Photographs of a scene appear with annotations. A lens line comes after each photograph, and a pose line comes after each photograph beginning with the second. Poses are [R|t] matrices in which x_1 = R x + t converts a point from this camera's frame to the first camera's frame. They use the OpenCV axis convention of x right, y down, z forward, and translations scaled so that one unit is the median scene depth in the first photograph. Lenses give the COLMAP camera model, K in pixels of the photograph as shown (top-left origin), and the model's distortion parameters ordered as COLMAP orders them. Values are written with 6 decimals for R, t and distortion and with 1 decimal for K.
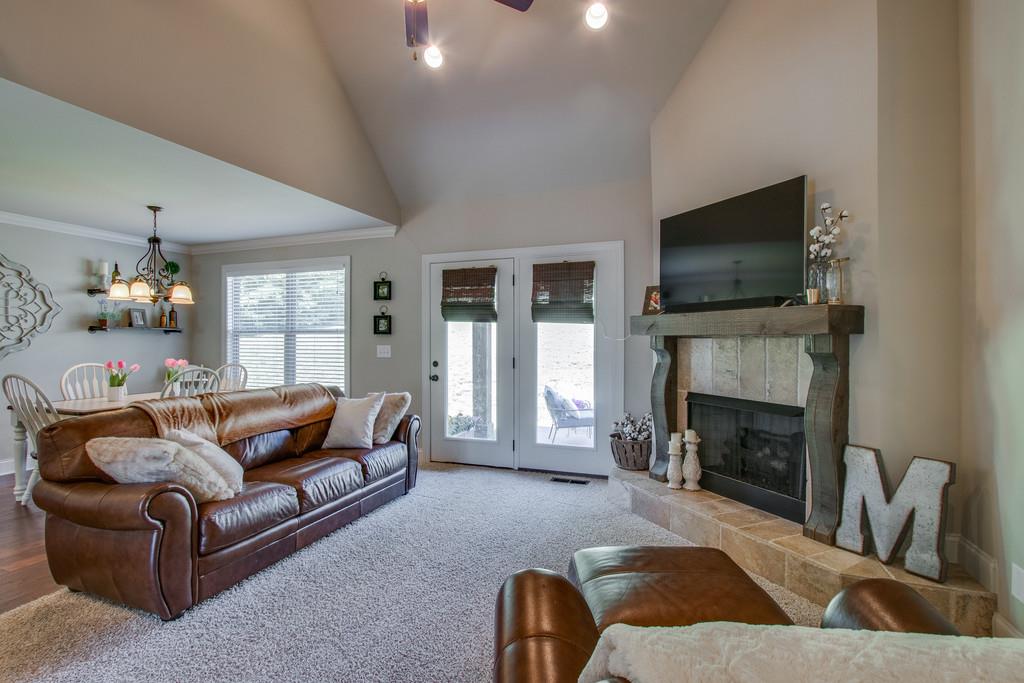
lens RADIAL K [[481.6, 0, 472.8], [0, 481.6, 345.6], [0, 0, 1]] dist [0.000417, 0.000288]
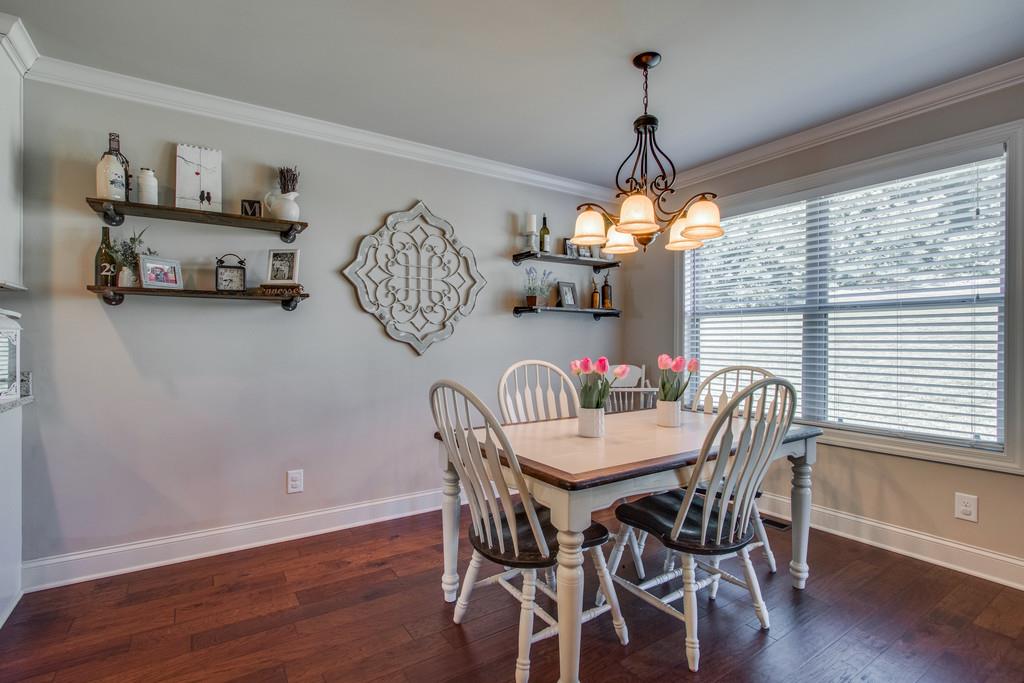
lens RADIAL K [[481.6, 0, 510.4], [0, 481.6, 342.1], [0, 0, 1]] dist [0.000417, 0.000288]
pose [[0.833543, -0.000109, -0.552455, -0.455344], [-0.003821, 0.999975, -0.005964, 0.016589], [0.552442, 0.007082, 0.833521, 0.453547]]
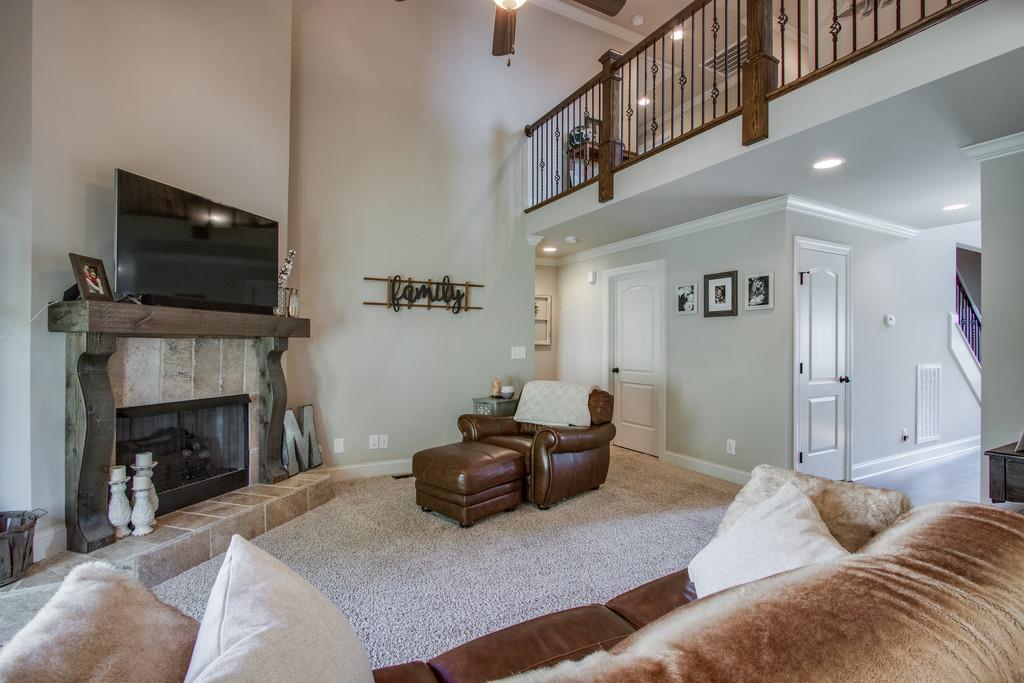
lens RADIAL K [[481.6, 0, 507.7], [0, 481.6, 347.7], [0, 0, 1]] dist [0.000417, 0.000288]
pose [[-0.787407, -0.004062, 0.616421, -0.363571], [0.005932, 0.999882, 0.014167, -0.004545], [-0.616405, 0.014812, -0.787290, 0.888174]]
